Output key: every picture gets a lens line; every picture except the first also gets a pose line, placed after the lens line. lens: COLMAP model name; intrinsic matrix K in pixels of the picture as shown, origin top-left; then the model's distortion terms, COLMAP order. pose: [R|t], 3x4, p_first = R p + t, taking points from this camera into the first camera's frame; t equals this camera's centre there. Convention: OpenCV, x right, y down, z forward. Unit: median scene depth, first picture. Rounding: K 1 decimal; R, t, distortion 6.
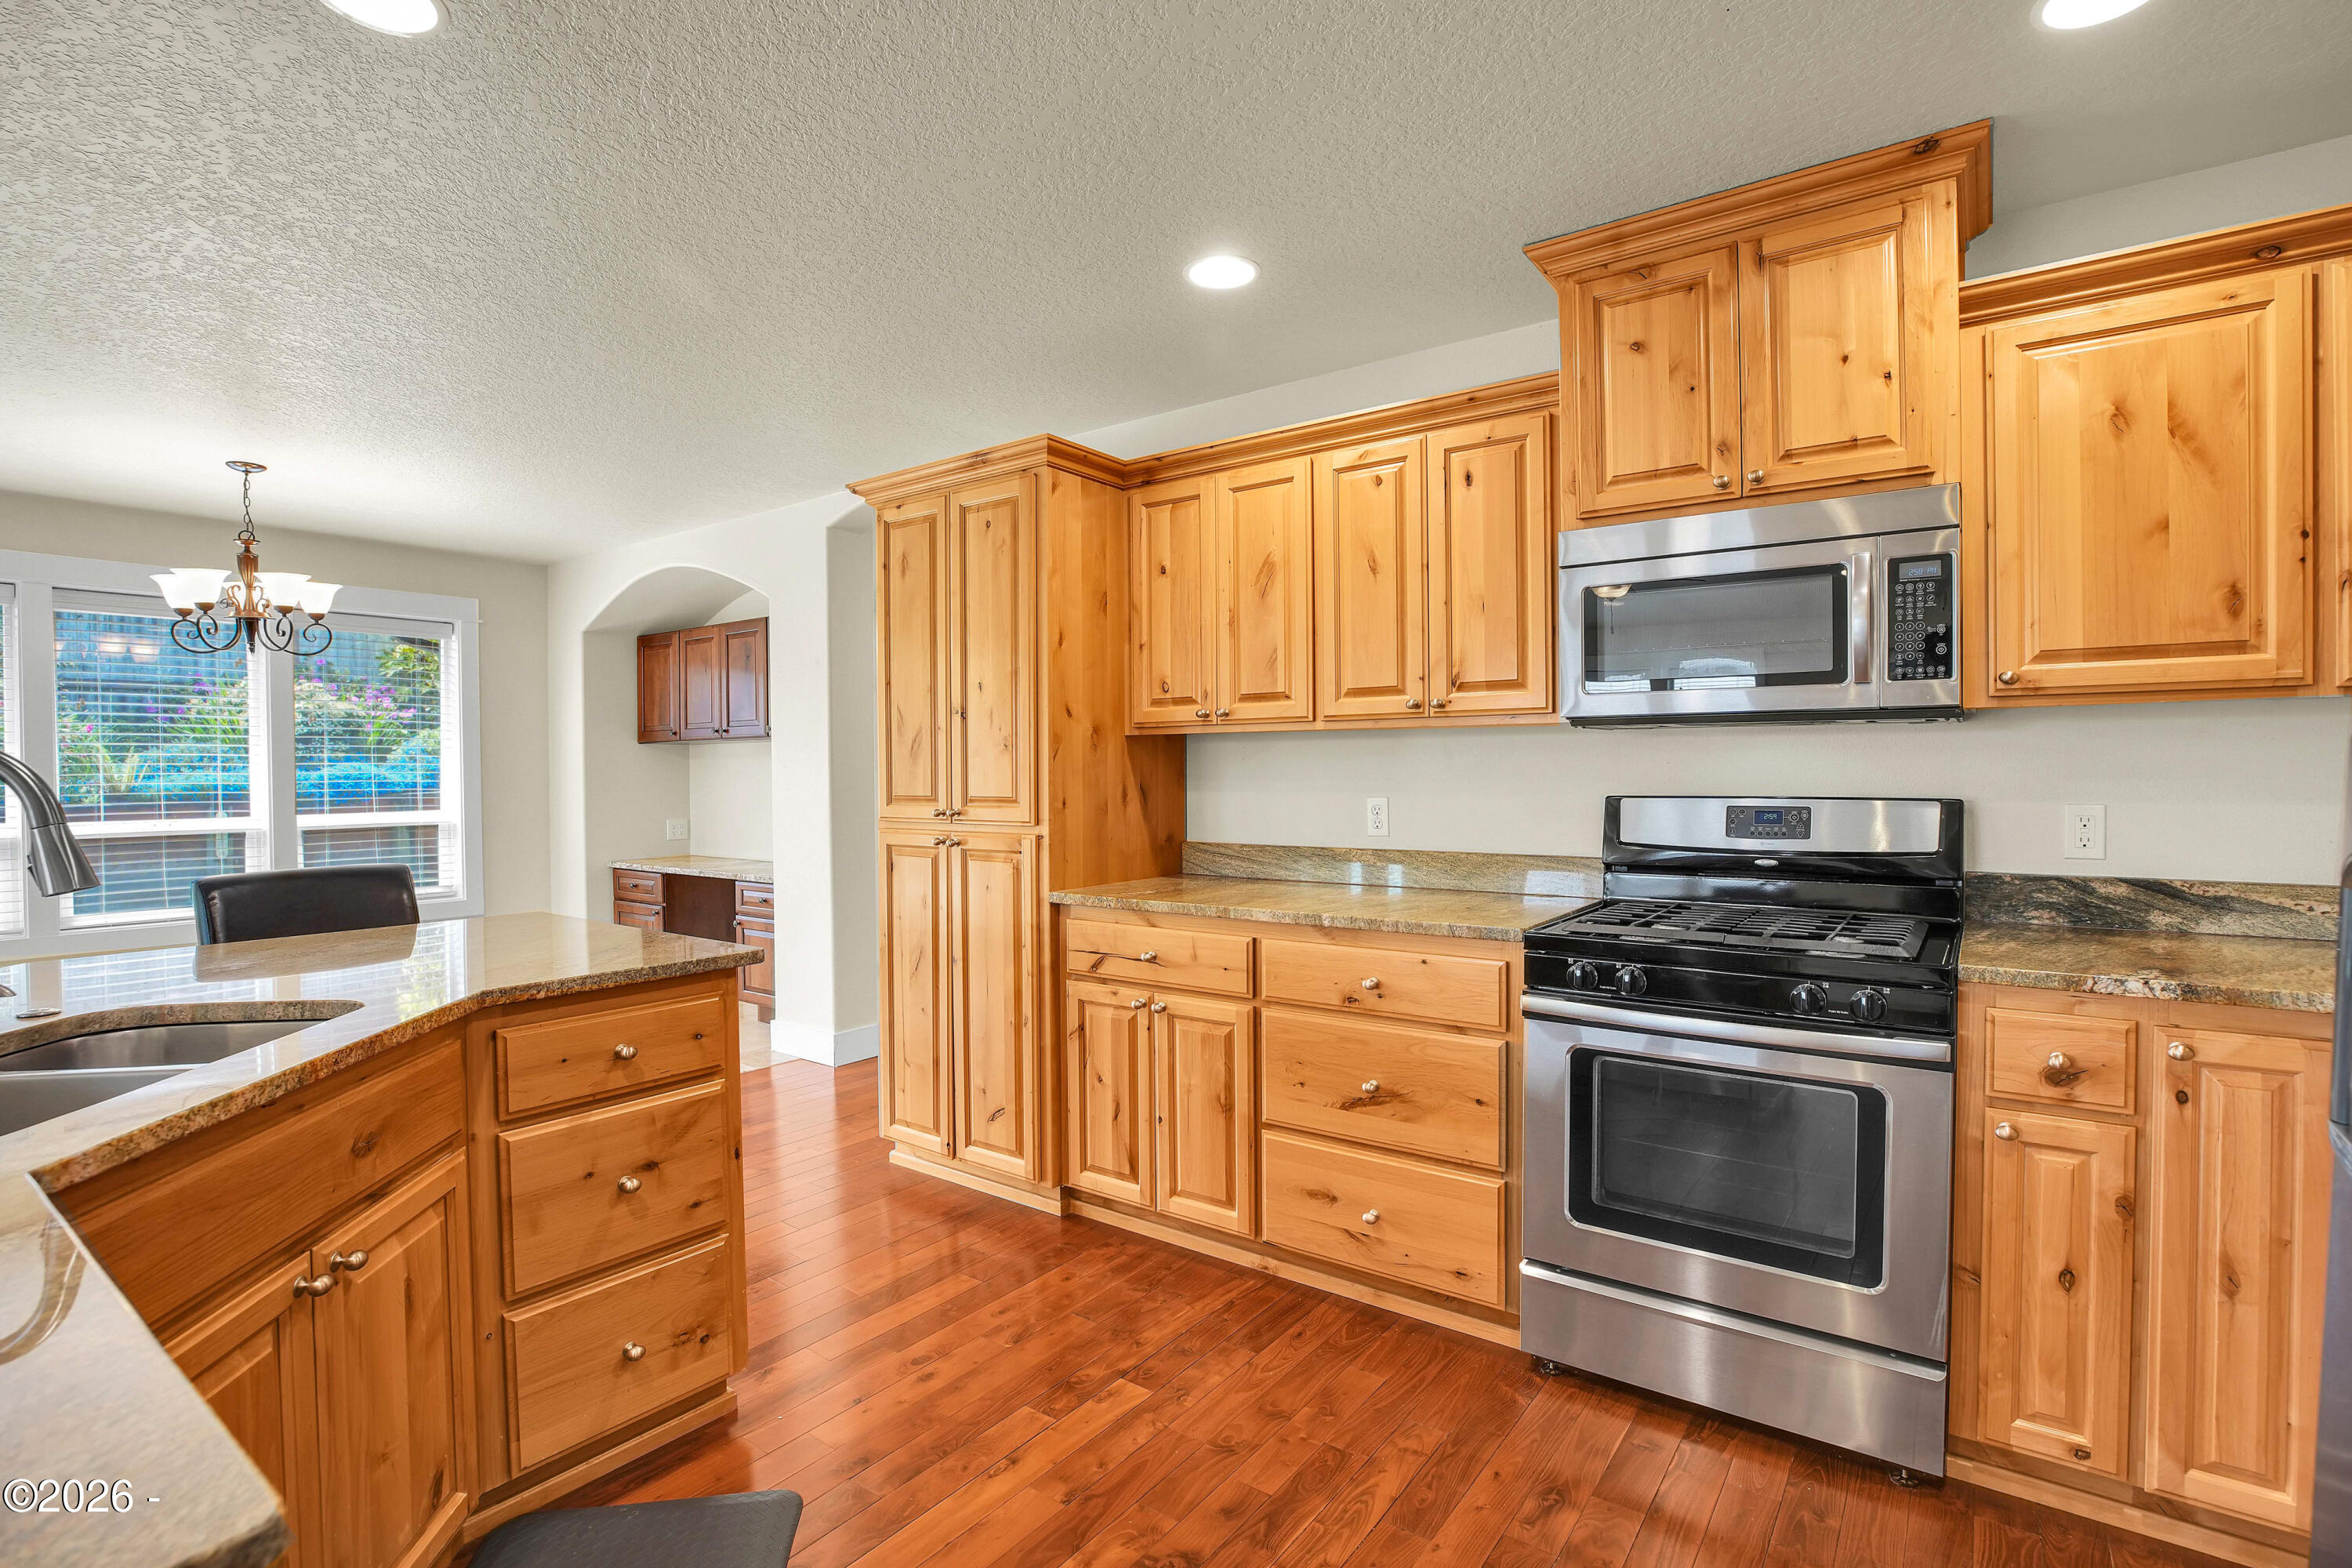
lens RADIAL K [[1088.6, 0, 1193.3], [0, 1088.6, 786.9], [0, 0, 1]] dist [-0.043560, 0.009812]
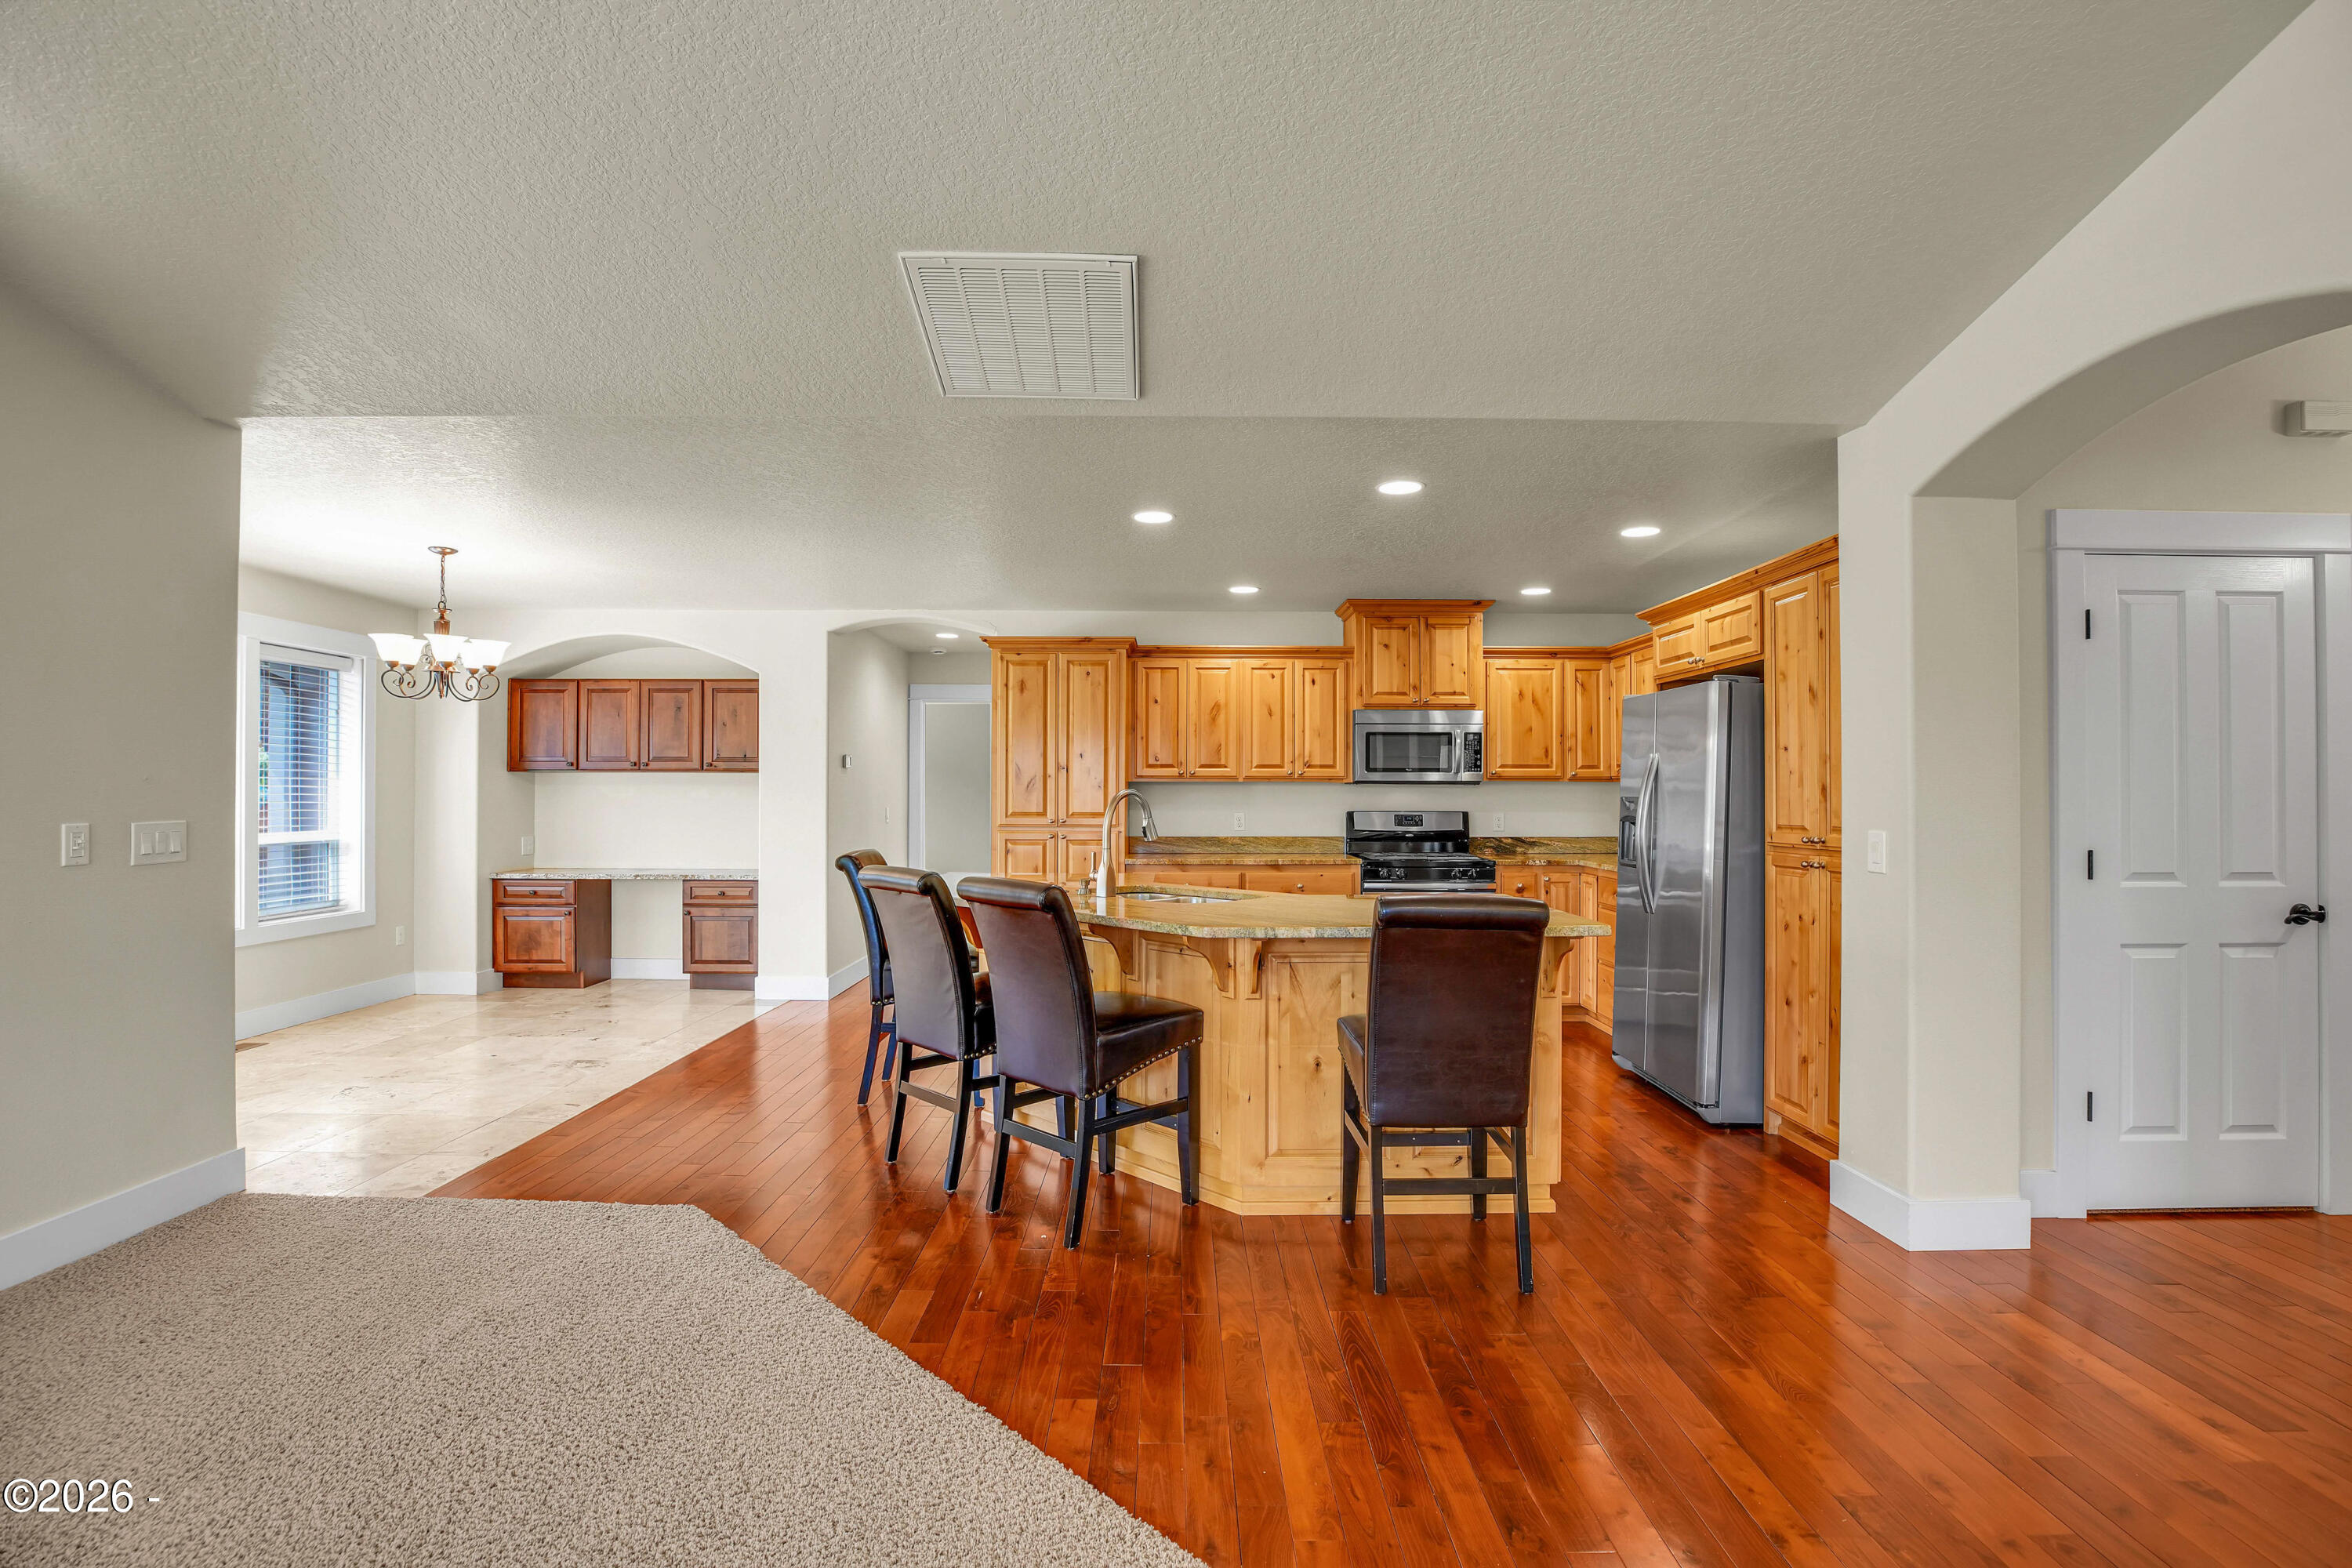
lens RADIAL K [[1058.3, 0, 1165.8], [0, 1058.3, 788.7], [0, 0, 1]] dist [-0.035061, 0.000656]
pose [[0.814055, 0.010687, 0.580690, -1.376897], [0.001127, 0.999800, -0.019980, 0.004855], [-0.580787, 0.016920, 0.813880, -0.735750]]
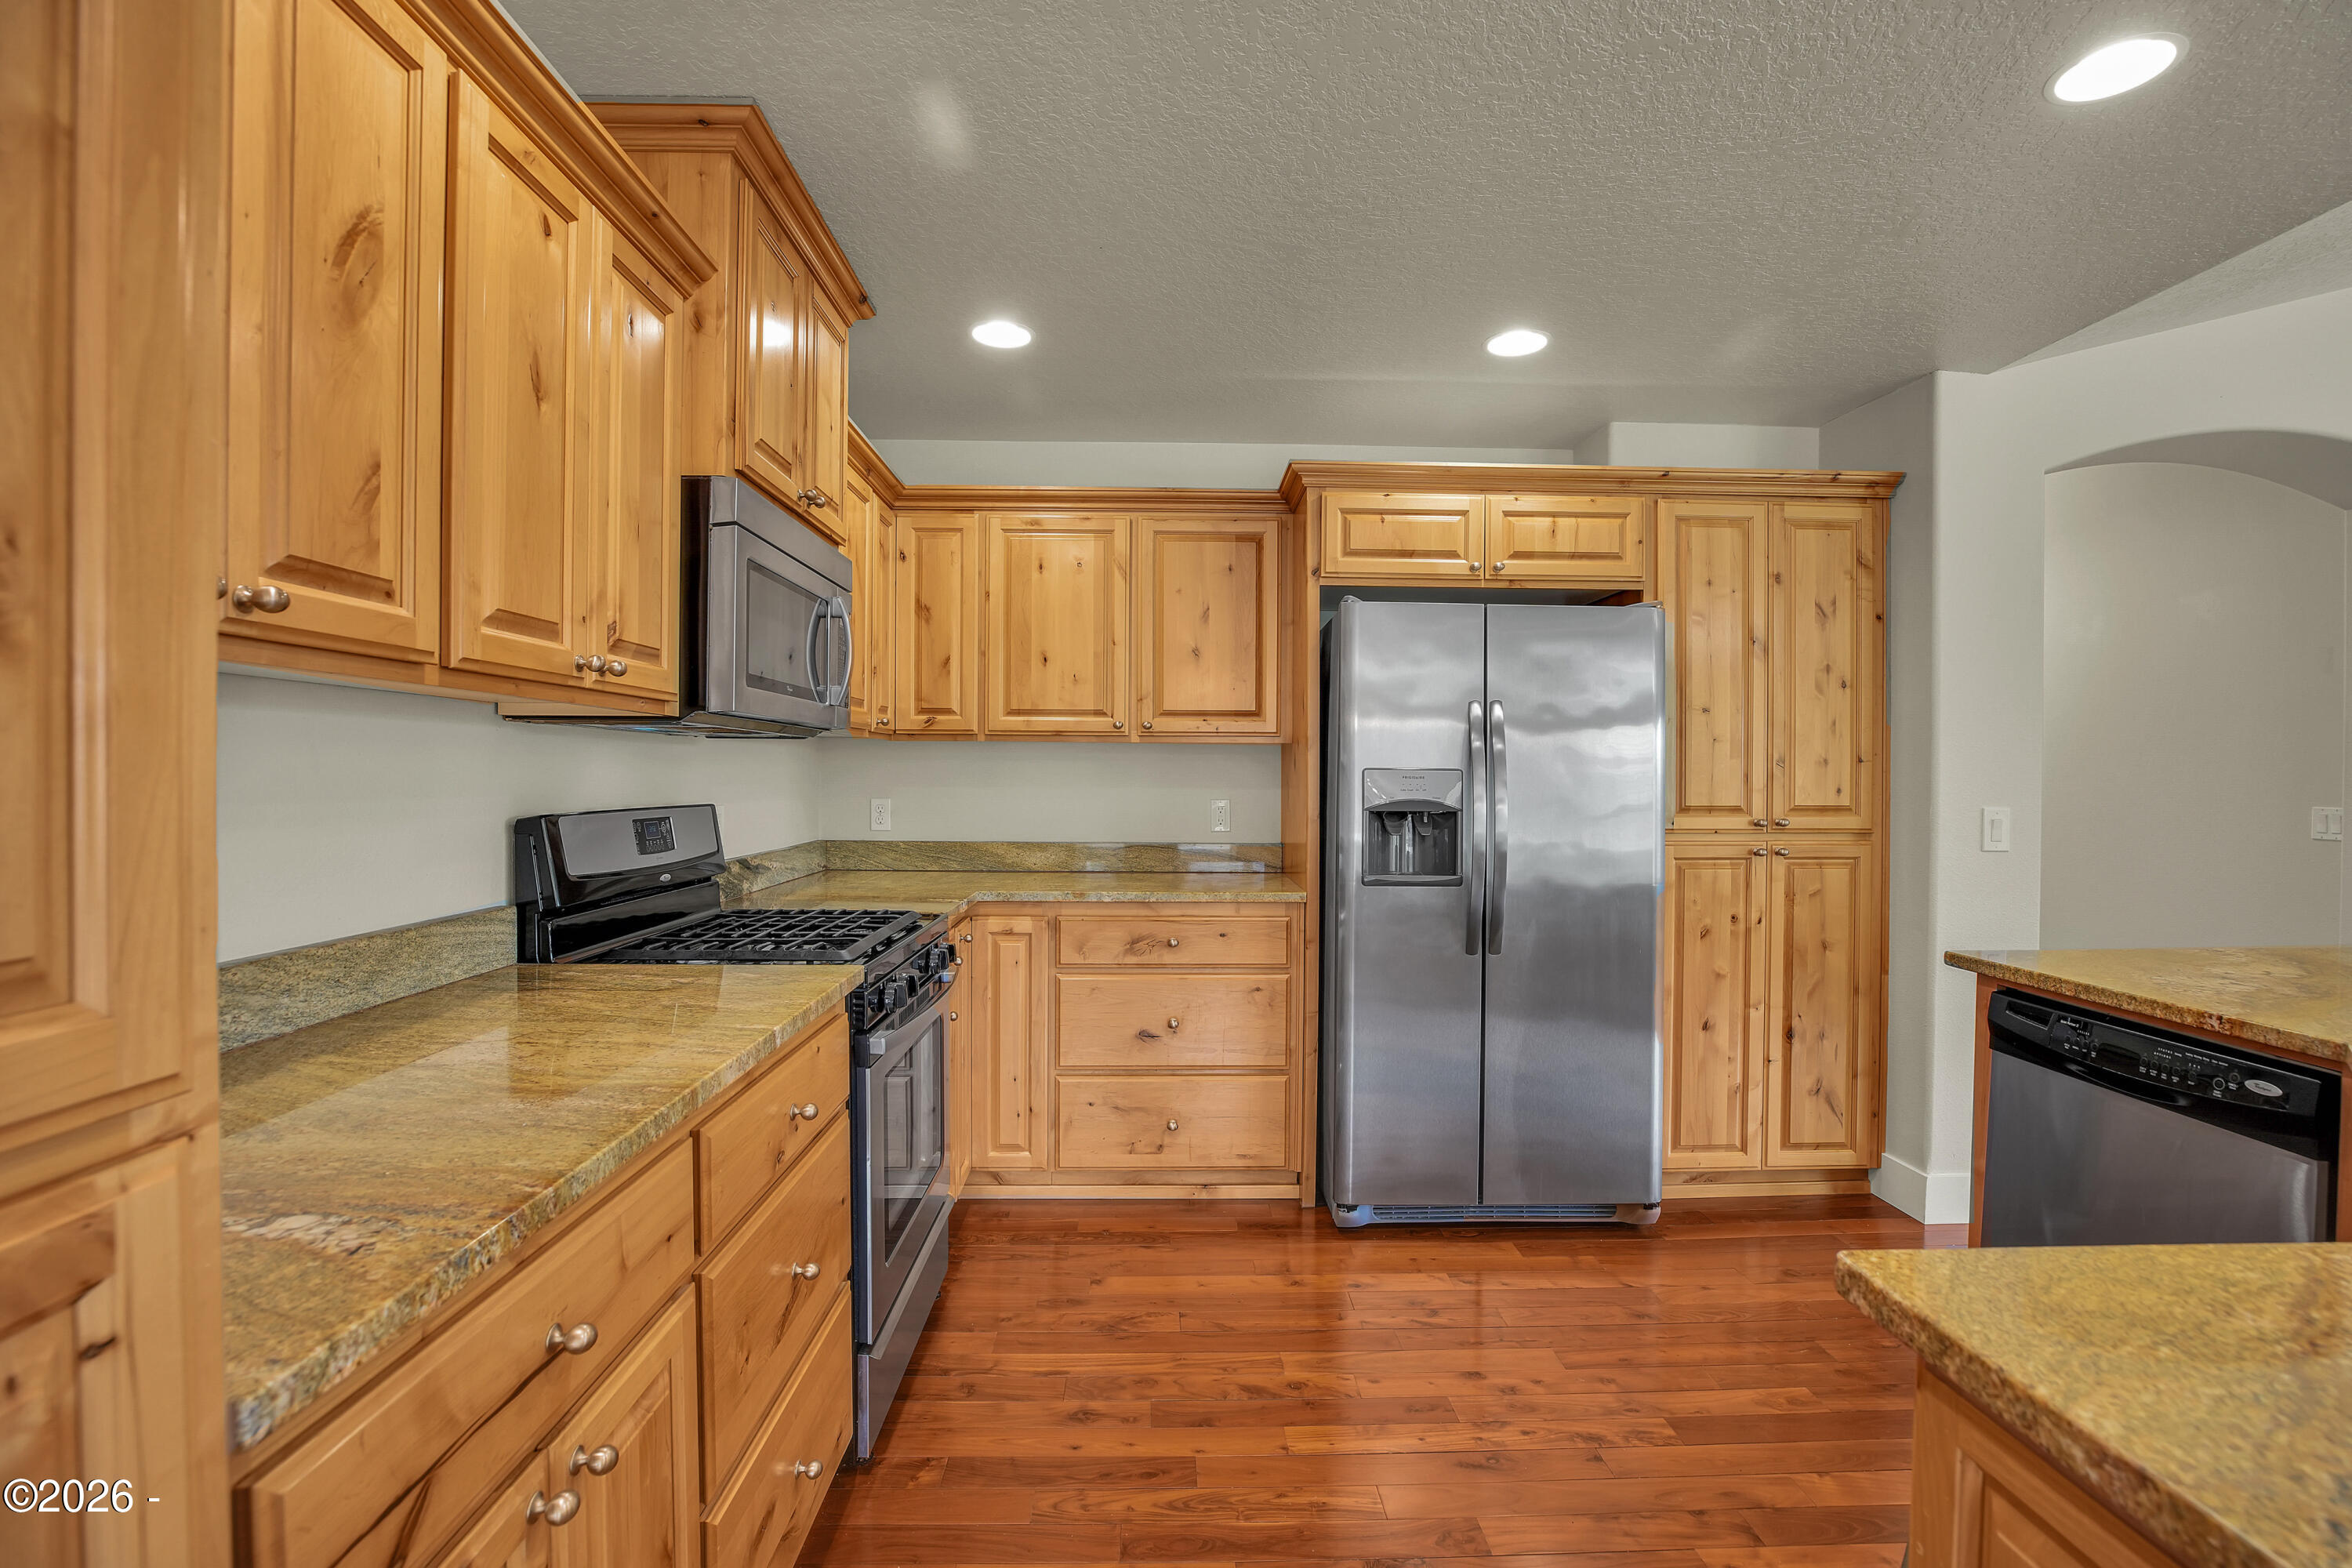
lens RADIAL K [[1088.6, 0, 1193.3], [0, 1088.6, 786.9], [0, 0, 1]] dist [-0.043560, 0.009812]
pose [[-0.606812, -0.007312, 0.794812, -0.446770], [0.008312, 0.999845, 0.015545, -0.016683], [-0.794802, 0.016039, -0.606657, 1.102638]]
